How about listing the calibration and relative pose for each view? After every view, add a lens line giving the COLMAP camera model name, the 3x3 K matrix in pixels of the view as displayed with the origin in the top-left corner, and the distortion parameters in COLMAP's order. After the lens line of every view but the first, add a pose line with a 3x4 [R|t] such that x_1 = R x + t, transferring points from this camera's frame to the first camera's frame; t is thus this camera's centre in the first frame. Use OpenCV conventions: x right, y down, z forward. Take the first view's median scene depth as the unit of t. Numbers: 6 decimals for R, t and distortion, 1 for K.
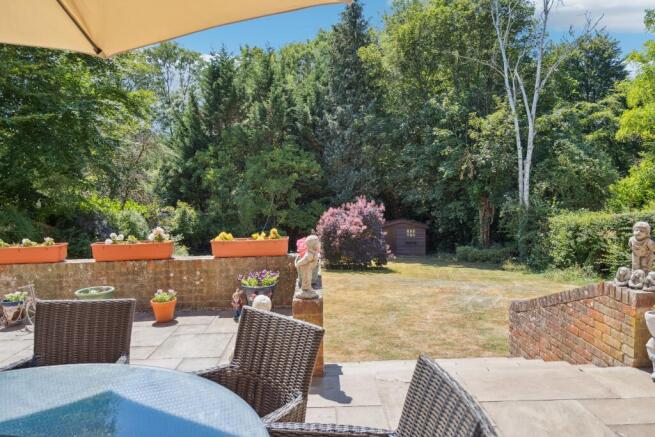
lens RADIAL K [[461.8, 0, 327.2], [0, 461.8, 213.5], [0, 0, 1]] dist [-0.011636, 0.000943]
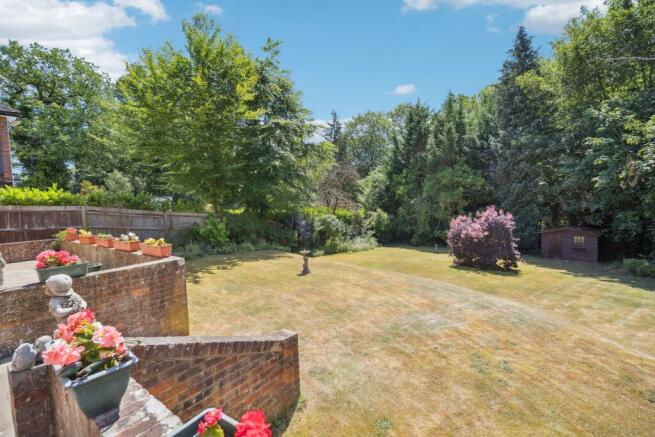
lens RADIAL K [[298.1, 0, 324.5], [0, 298.1, 214.8], [0, 0, 1]] dist [-0.005076, 0.001001]
pose [[0.785708, 0.022126, -0.618202, 0.145218], [-0.021268, 0.999736, 0.008752, -0.009009], [0.618232, 0.006272, 0.785970, 0.110721]]
